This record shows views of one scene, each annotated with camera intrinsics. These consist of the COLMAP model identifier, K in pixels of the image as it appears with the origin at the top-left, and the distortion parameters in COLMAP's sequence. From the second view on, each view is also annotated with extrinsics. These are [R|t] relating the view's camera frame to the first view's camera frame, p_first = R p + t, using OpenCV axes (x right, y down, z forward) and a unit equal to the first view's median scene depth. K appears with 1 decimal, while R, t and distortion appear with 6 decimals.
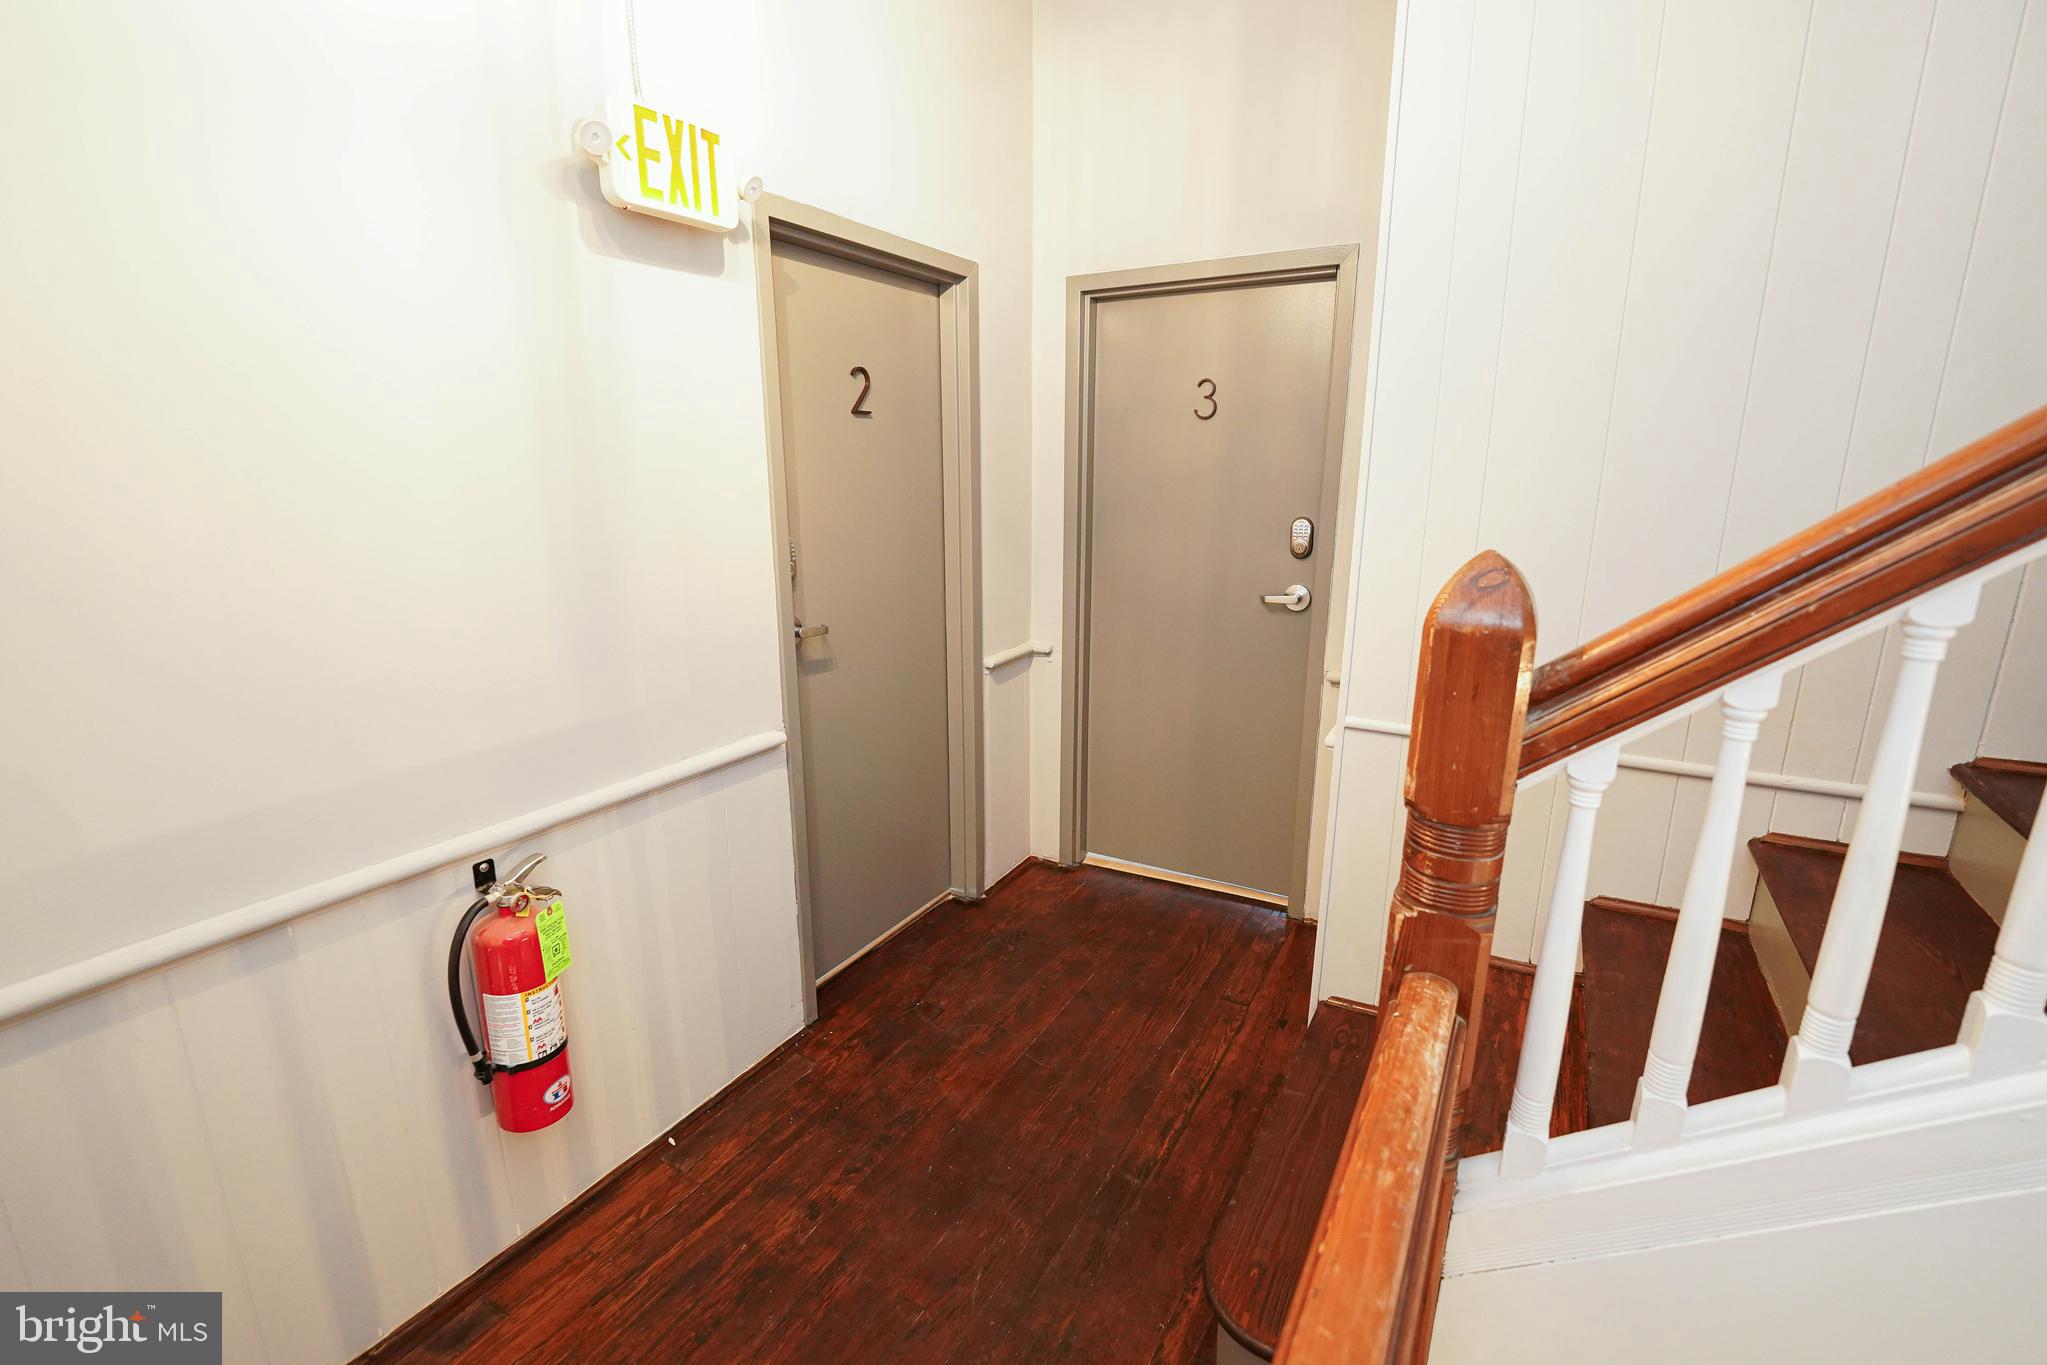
lens RADIAL K [[892.4, 0, 1023.5], [0, 892.4, 682.5], [0, 0, 1]] dist [-0.002024, -0.000445]
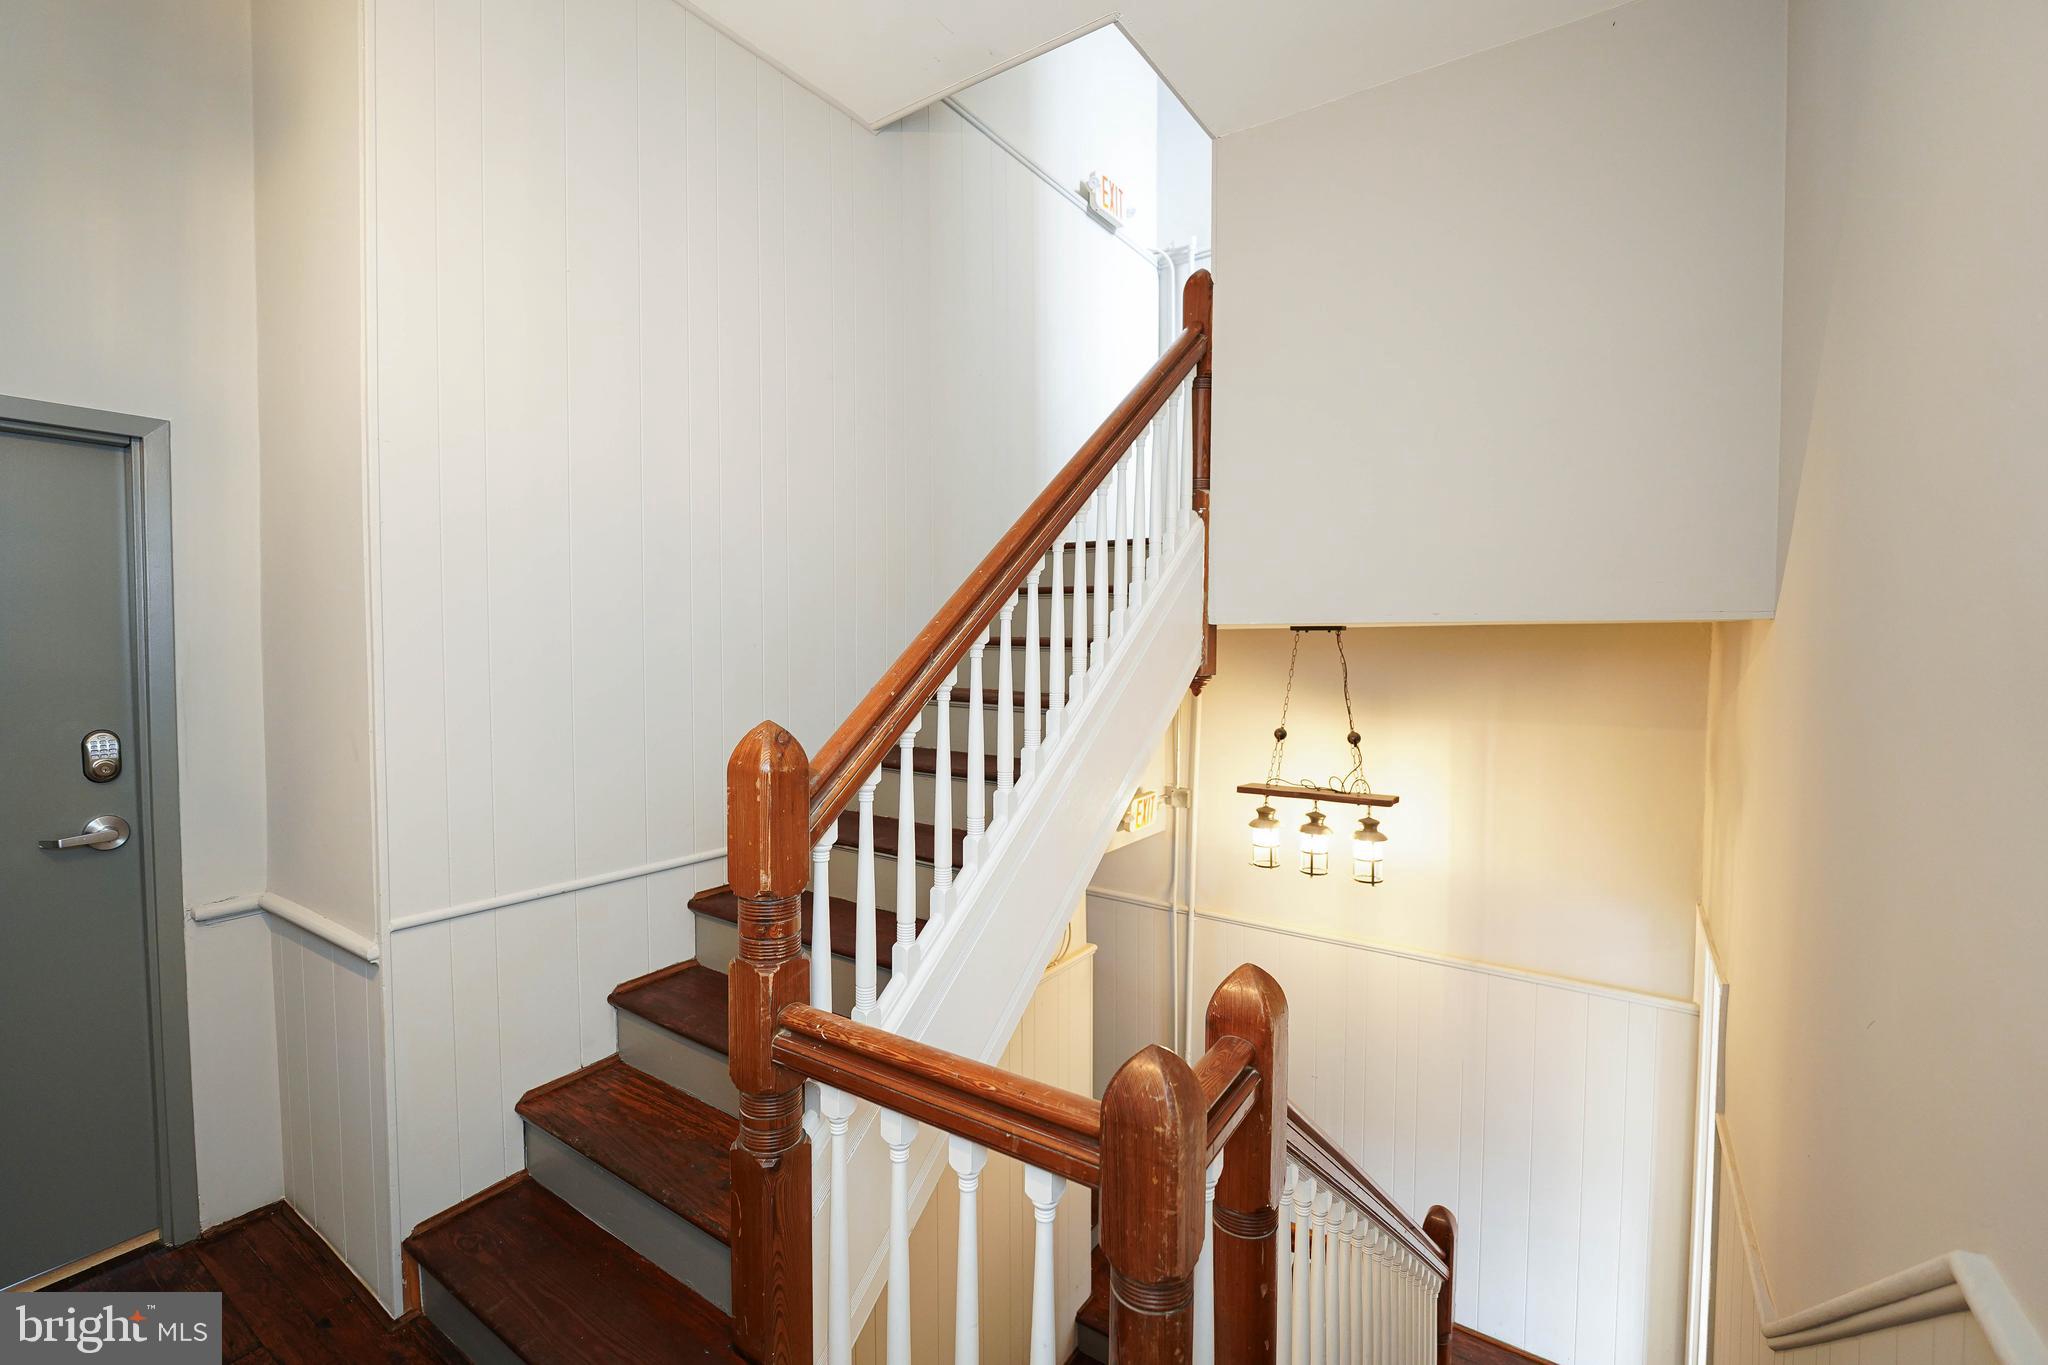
lens RADIAL K [[892.9, 0, 1024.0], [0, 892.9, 682.5], [0, 0, 1]] dist [-0.002024, -0.000445]
pose [[0.067408, -0.044552, 0.996730, -0.543921], [0.234198, 0.971797, 0.027599, -0.078204], [-0.969849, 0.231572, 0.075941, 0.205124]]
